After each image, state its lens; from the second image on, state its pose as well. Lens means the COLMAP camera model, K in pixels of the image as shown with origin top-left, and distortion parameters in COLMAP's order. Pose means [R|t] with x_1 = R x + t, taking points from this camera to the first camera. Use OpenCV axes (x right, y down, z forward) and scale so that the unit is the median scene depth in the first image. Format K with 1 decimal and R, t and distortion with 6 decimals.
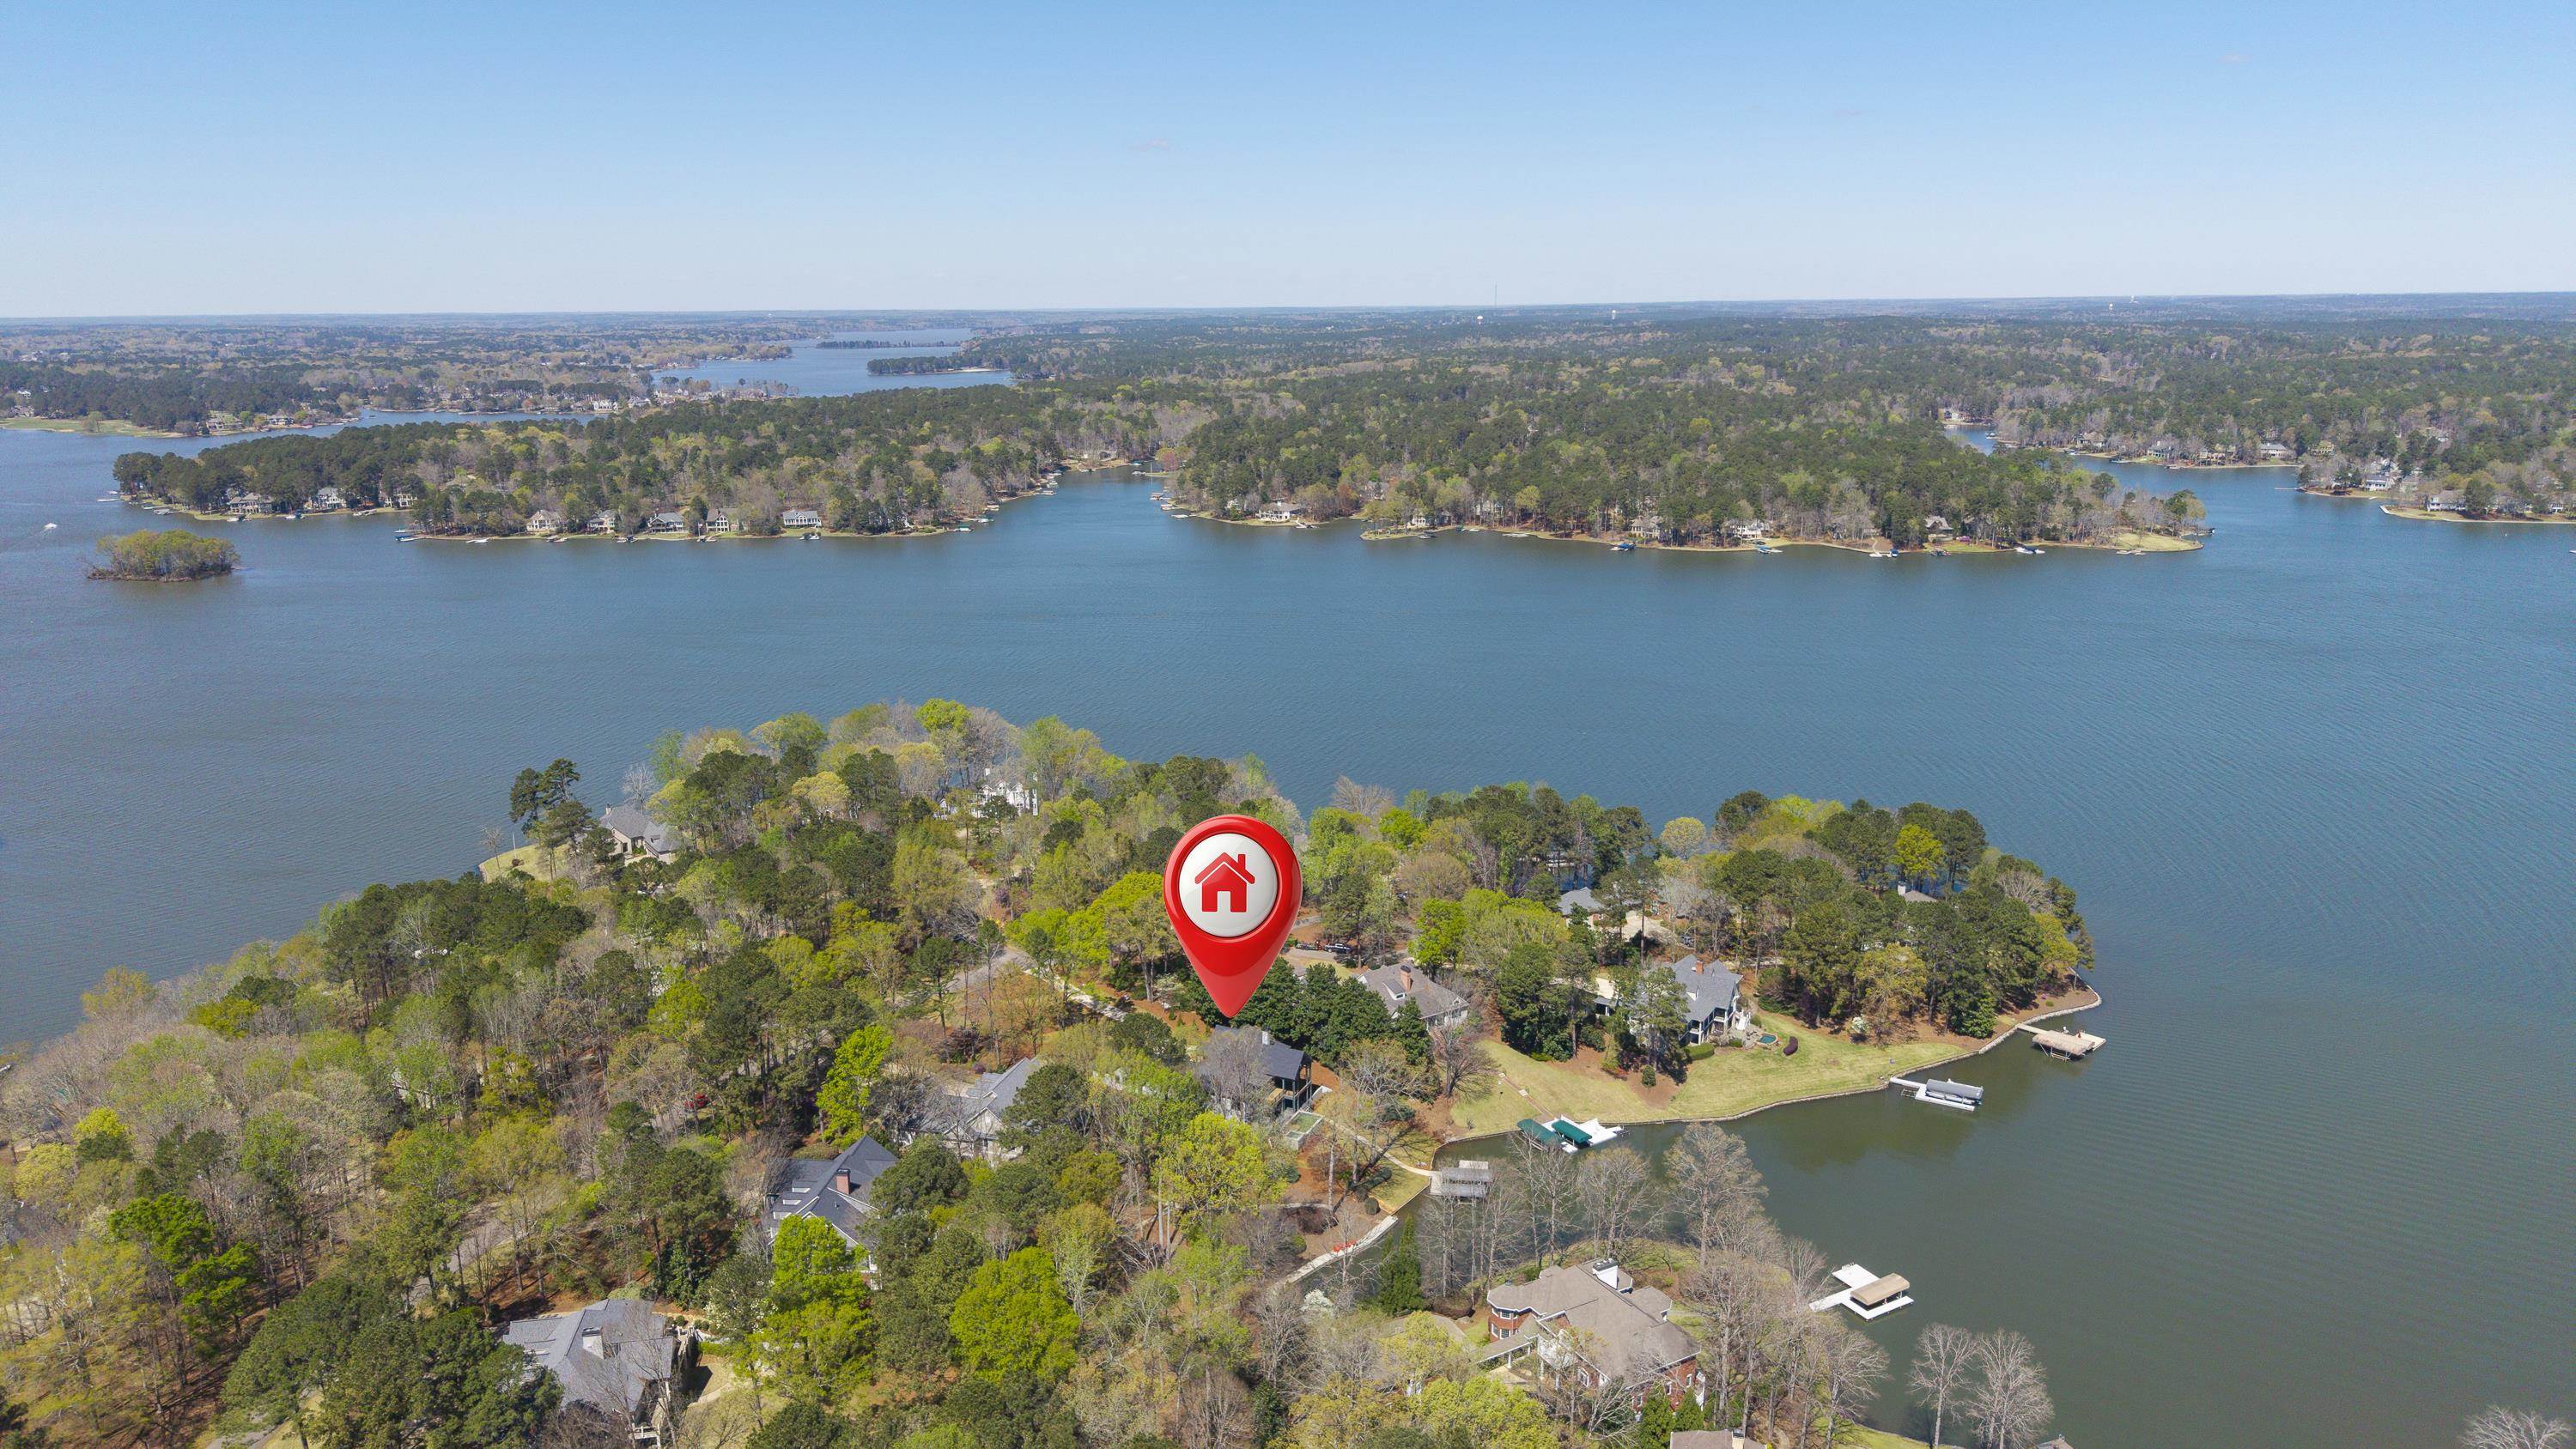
lens RADIAL K [[1707.6, 0, 1279.9], [0, 1707.6, 717.0], [0, 0, 1]] dist [-0.000121, -0.001003]
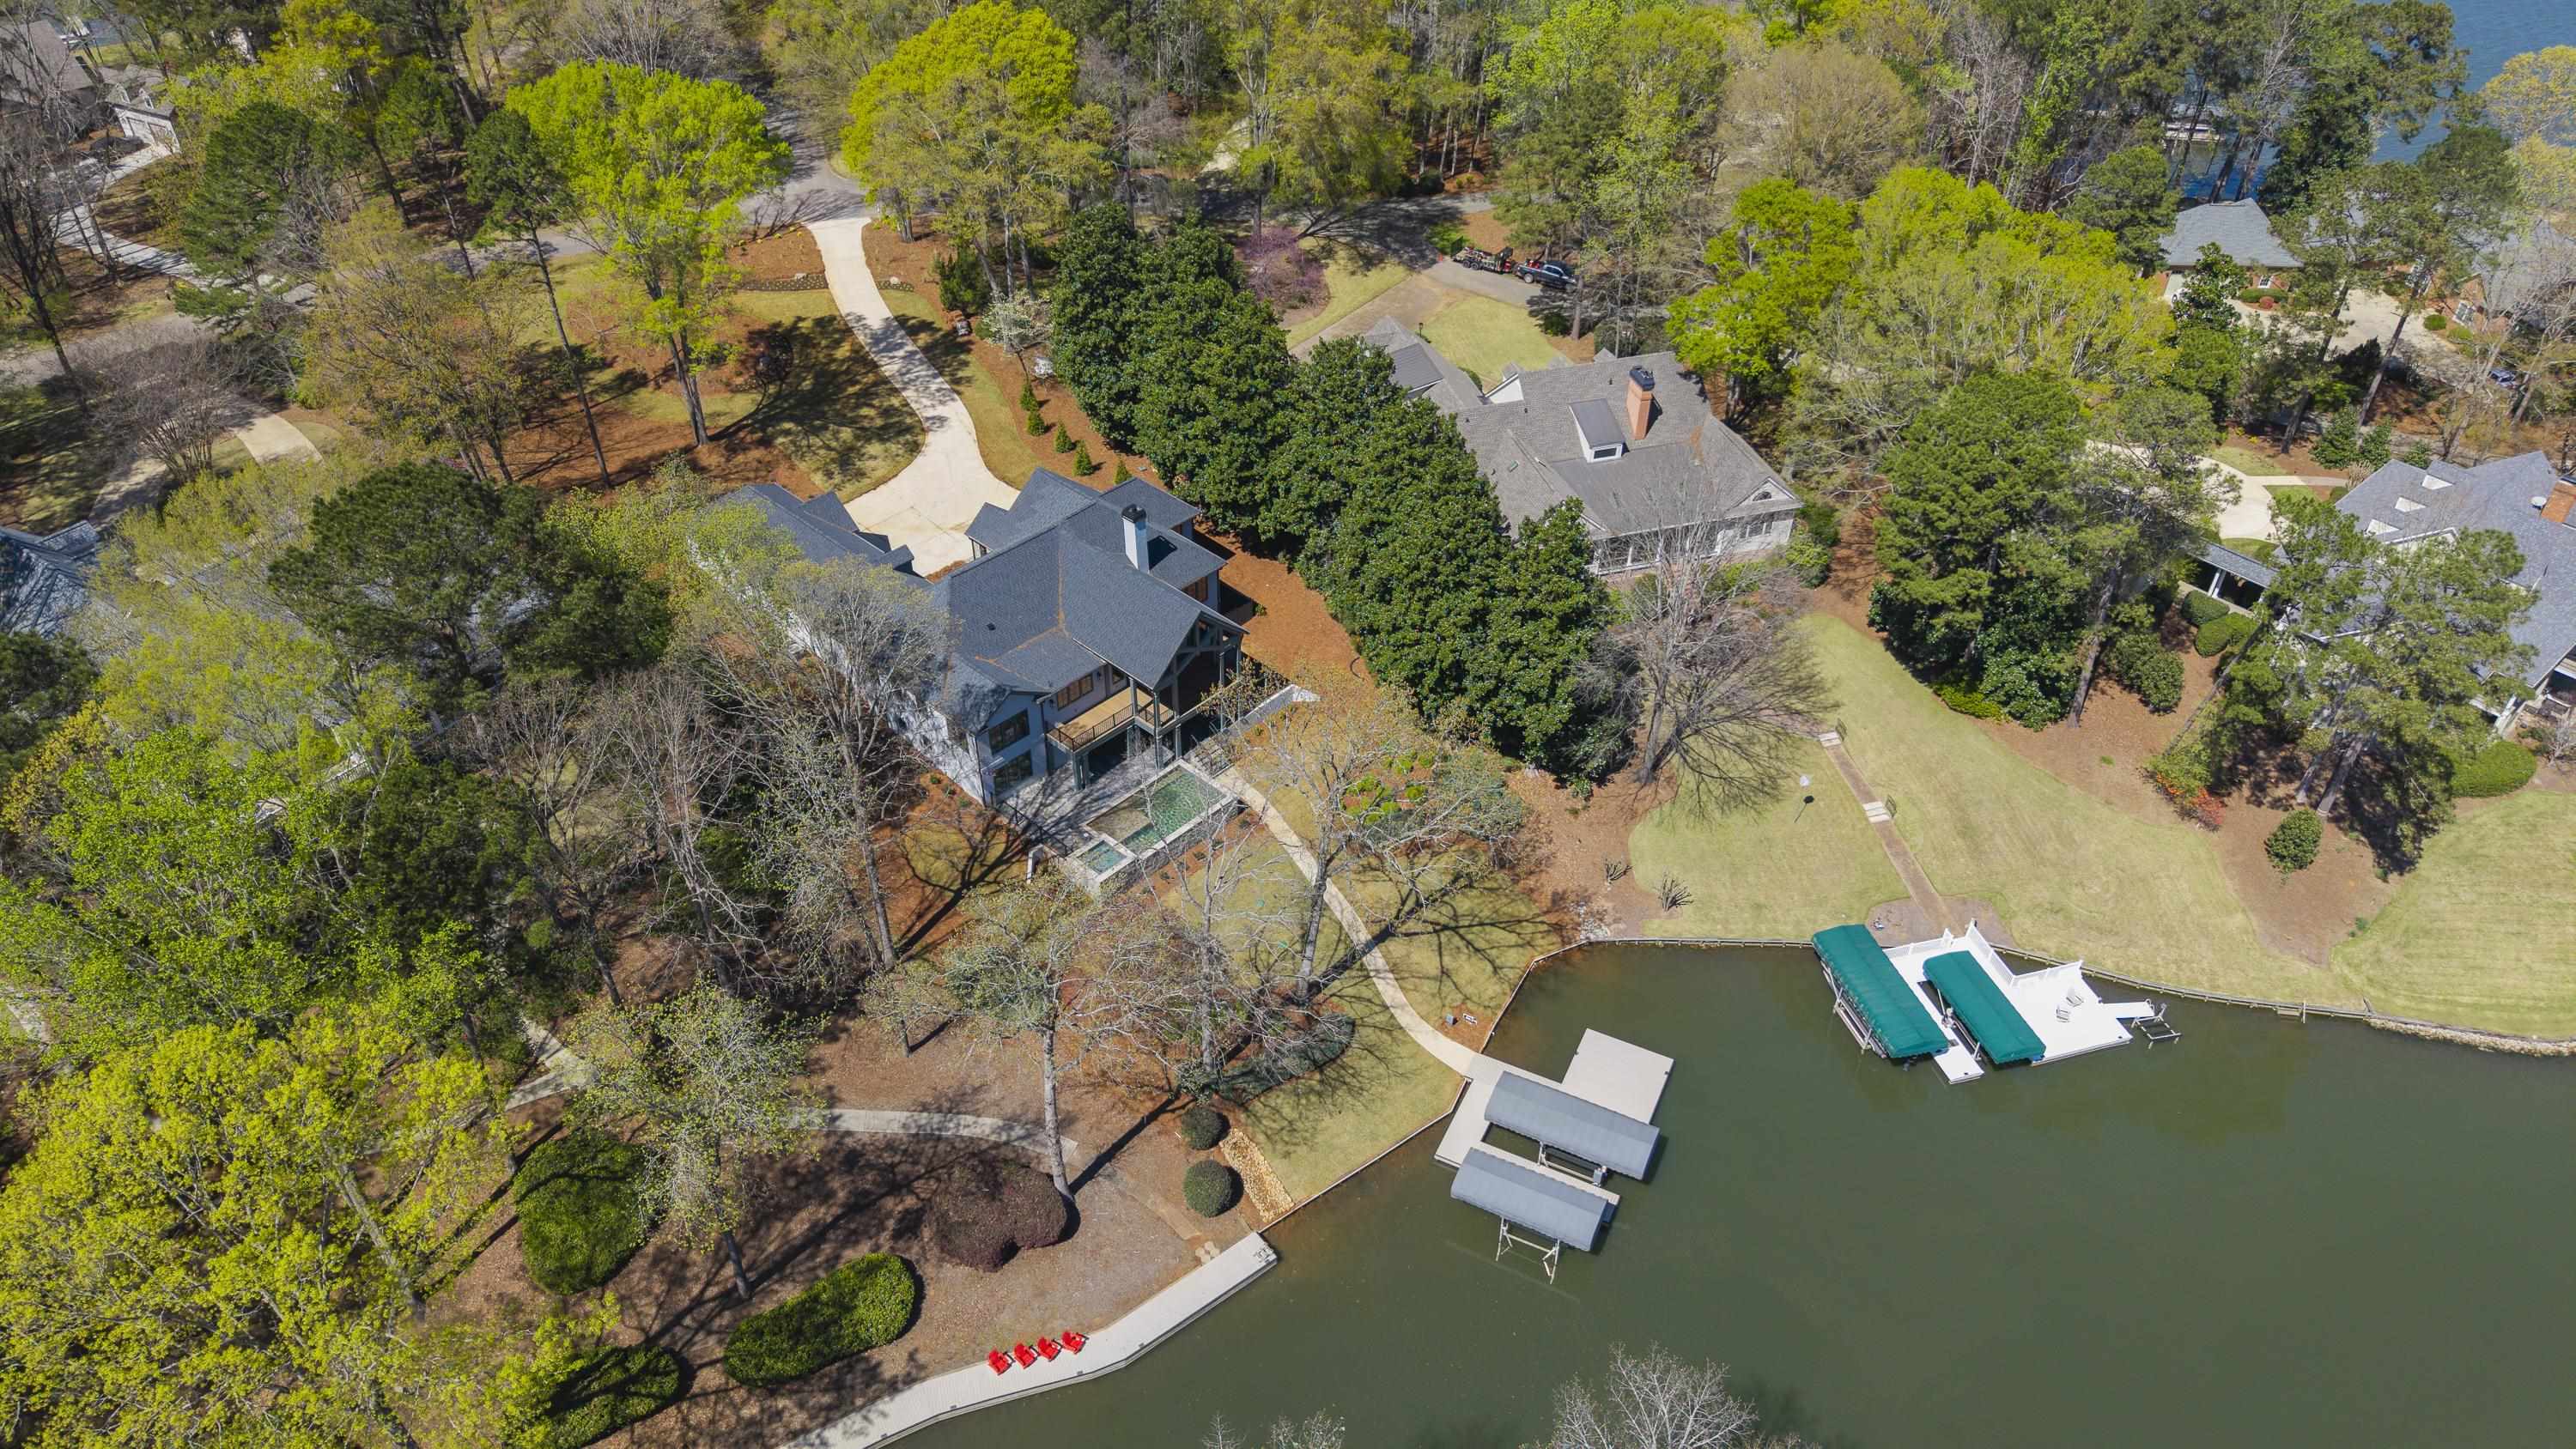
lens RADIAL K [[1707.6, 0, 1279.9], [0, 1707.6, 717.0], [0, 0, 1]] dist [-0.000121, -0.001003]
pose [[0.947700, 0.205636, -0.244087, 0.106922], [-0.080685, 0.894294, 0.440146, 0.062576], [0.308796, -0.397433, 0.864114, 0.663510]]
